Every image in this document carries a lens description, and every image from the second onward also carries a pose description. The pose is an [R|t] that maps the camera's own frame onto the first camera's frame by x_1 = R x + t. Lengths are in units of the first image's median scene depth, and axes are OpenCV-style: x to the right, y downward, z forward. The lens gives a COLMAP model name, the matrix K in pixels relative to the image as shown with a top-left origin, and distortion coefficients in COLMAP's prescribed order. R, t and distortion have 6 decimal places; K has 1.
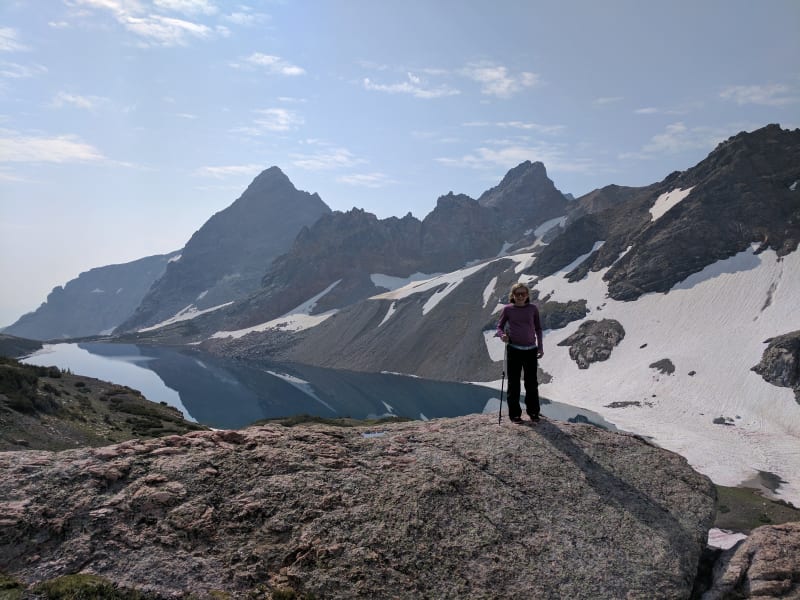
lens RADIAL K [[577.4, 0, 399.0], [0, 577.4, 300.5], [0, 0, 1]] dist [0.012261, 0.001562]
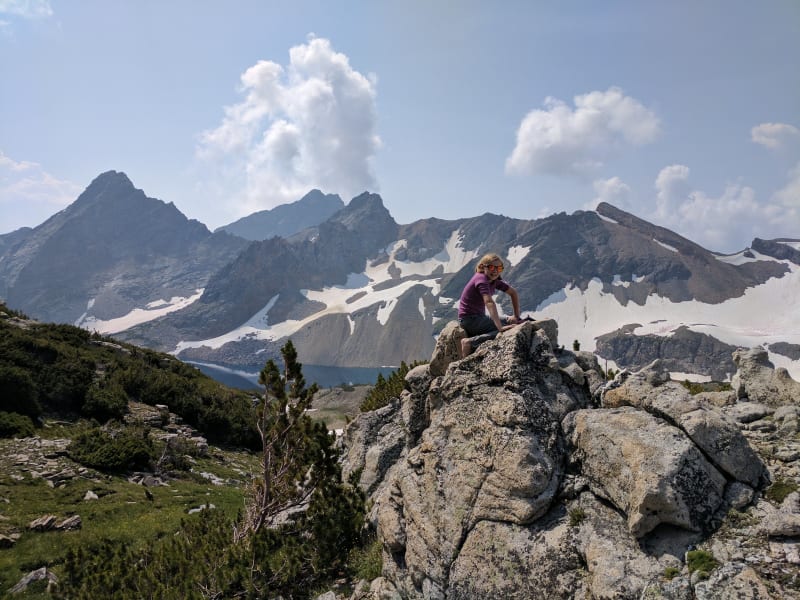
lens RADIAL K [[577.4, 0, 384.6], [0, 577.4, 299.8], [0, 0, 1]] dist [0.012261, 0.001562]
pose [[0.885597, -0.031507, 0.463384, -0.479160], [0.009611, 0.998726, 0.049539, -0.085868], [-0.464354, -0.039418, 0.884772, -0.239707]]
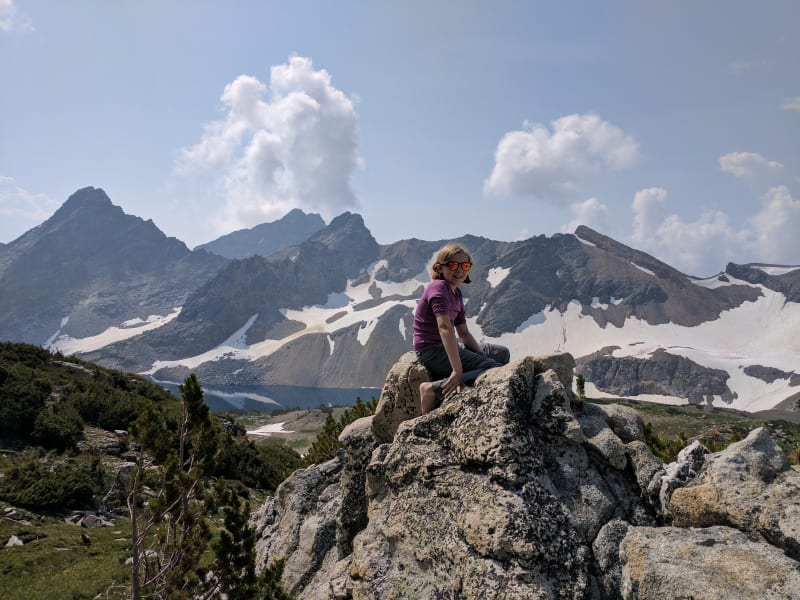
lens RADIAL K [[577.4, 0, 387.3], [0, 577.4, 294.6], [0, 0, 1]] dist [0.012261, 0.001562]
pose [[0.867589, -0.002425, 0.497277, -0.476703], [-0.000500, 0.999983, 0.005748, -0.085668], [-0.497282, -0.005236, 0.867573, -0.236662]]
